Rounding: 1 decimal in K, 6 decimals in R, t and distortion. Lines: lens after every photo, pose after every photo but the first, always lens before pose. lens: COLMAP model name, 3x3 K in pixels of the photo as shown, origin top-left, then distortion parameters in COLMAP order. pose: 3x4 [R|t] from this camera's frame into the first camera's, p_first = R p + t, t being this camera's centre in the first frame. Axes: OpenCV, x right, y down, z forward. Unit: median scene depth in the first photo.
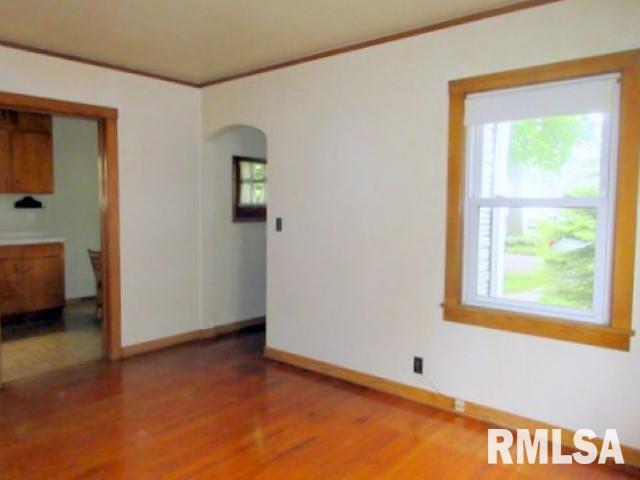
lens RADIAL K [[506.3, 0, 321.8], [0, 506.3, 235.5], [0, 0, 1]] dist [-0.056536, -0.000341]
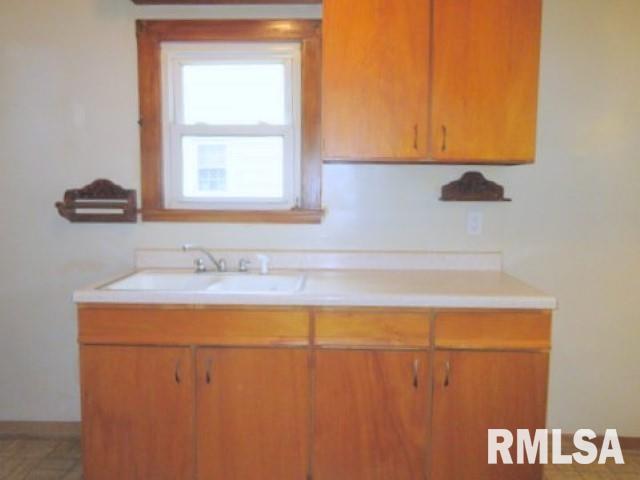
lens RADIAL K [[506.3, 0, 321.2], [0, 506.3, 239.1], [0, 0, 1]] dist [-0.056536, -0.000341]
pose [[0.619893, 0.075576, -0.781038, -0.345453], [-0.043408, 0.997130, 0.062034, -0.044528], [0.783485, -0.004551, 0.621395, 0.651399]]
